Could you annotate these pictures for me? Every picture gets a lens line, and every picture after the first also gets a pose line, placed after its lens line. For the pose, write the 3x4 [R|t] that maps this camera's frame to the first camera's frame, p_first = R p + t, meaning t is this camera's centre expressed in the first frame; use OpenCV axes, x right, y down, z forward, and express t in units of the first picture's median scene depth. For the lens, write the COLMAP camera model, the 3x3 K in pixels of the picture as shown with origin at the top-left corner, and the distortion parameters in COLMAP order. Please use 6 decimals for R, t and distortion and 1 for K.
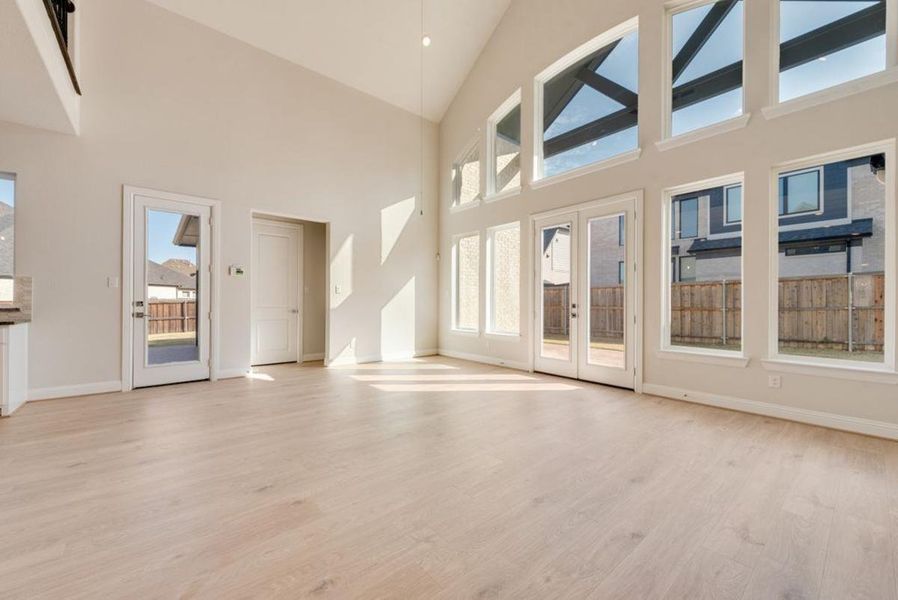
lens RADIAL K [[353.3, 0, 444.8], [0, 353.3, 300.1], [0, 0, 1]] dist [0.002179, -0.000228]
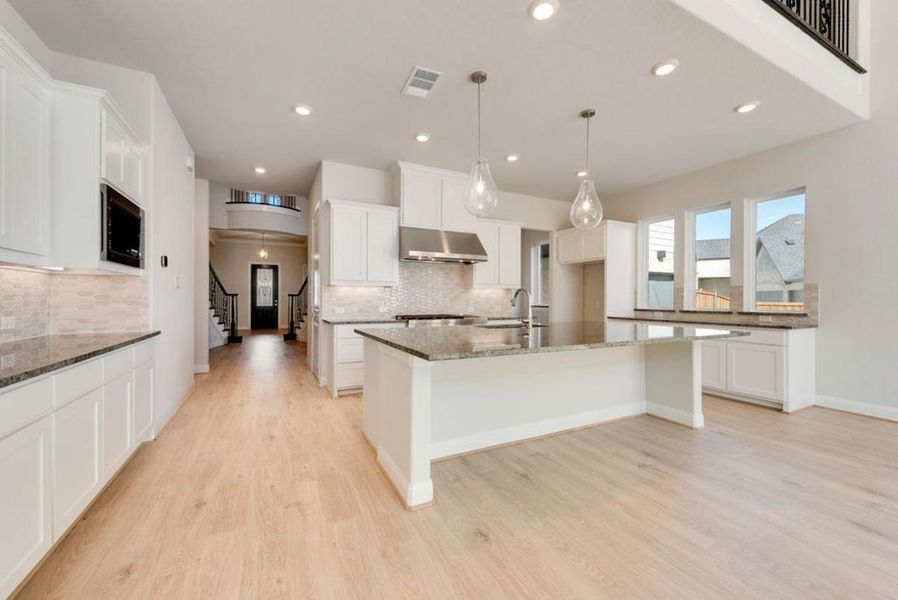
lens RADIAL K [[353.3, 0, 442.9], [0, 353.3, 298.7], [0, 0, 1]] dist [0.002179, -0.000228]
pose [[-0.227697, -0.006649, -0.973709, 0.046730], [0.000317, 0.999976, -0.006903, -0.011001], [0.973732, -0.001880, -0.227690, 0.141327]]
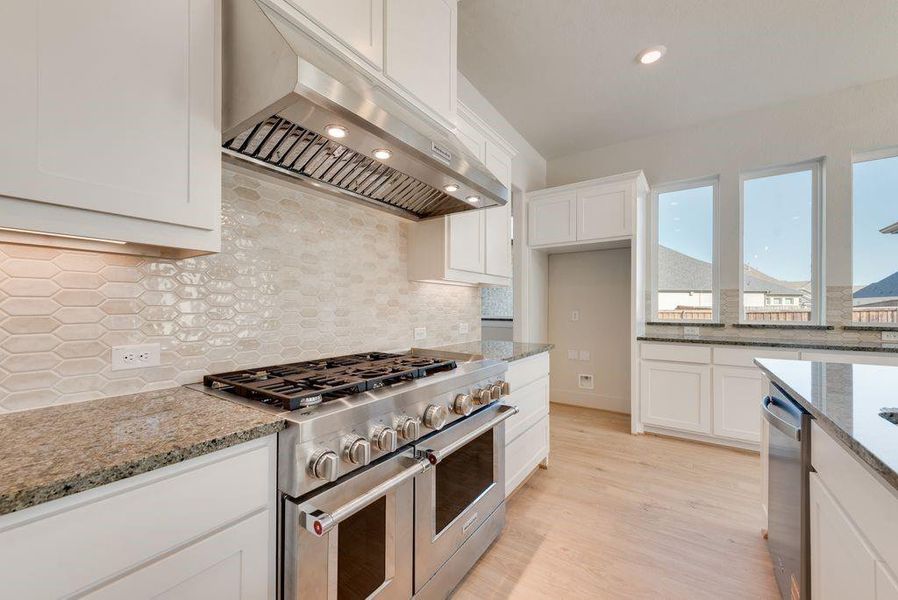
lens RADIAL K [[353.3, 0, 444.6], [0, 353.3, 306.2], [0, 0, 1]] dist [0.002179, -0.000228]
pose [[0.265592, -0.007509, -0.964056, -0.606965], [0.005393, 0.999966, -0.006303, -0.016492], [0.964071, -0.003526, 0.265623, -0.116949]]
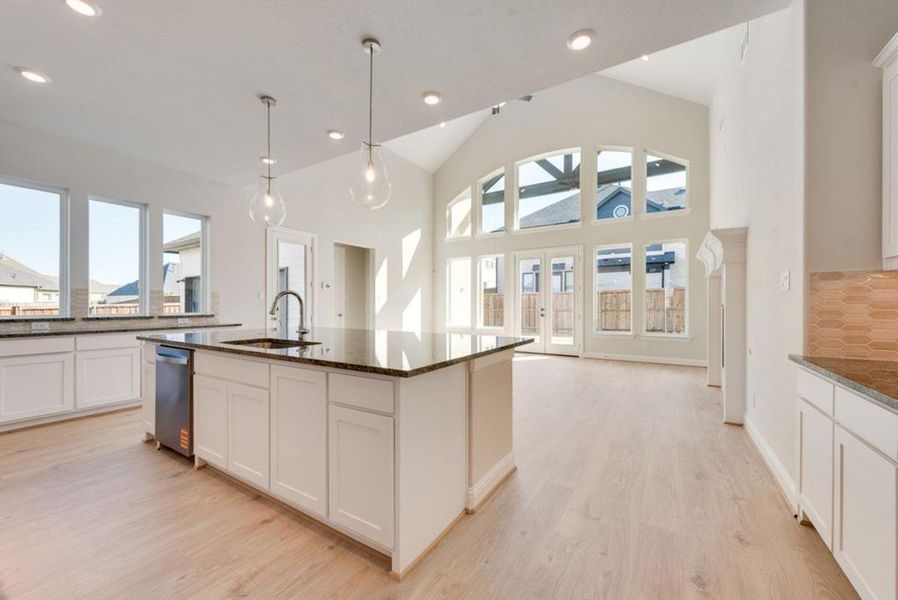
lens RADIAL K [[353.3, 0, 444.3], [0, 353.3, 305.8], [0, 0, 1]] dist [0.002179, -0.000228]
pose [[0.952083, -0.004388, 0.305807, -0.570499], [0.001272, 0.999945, 0.010389, -0.018573], [-0.305836, -0.009503, 0.952037, -0.427296]]
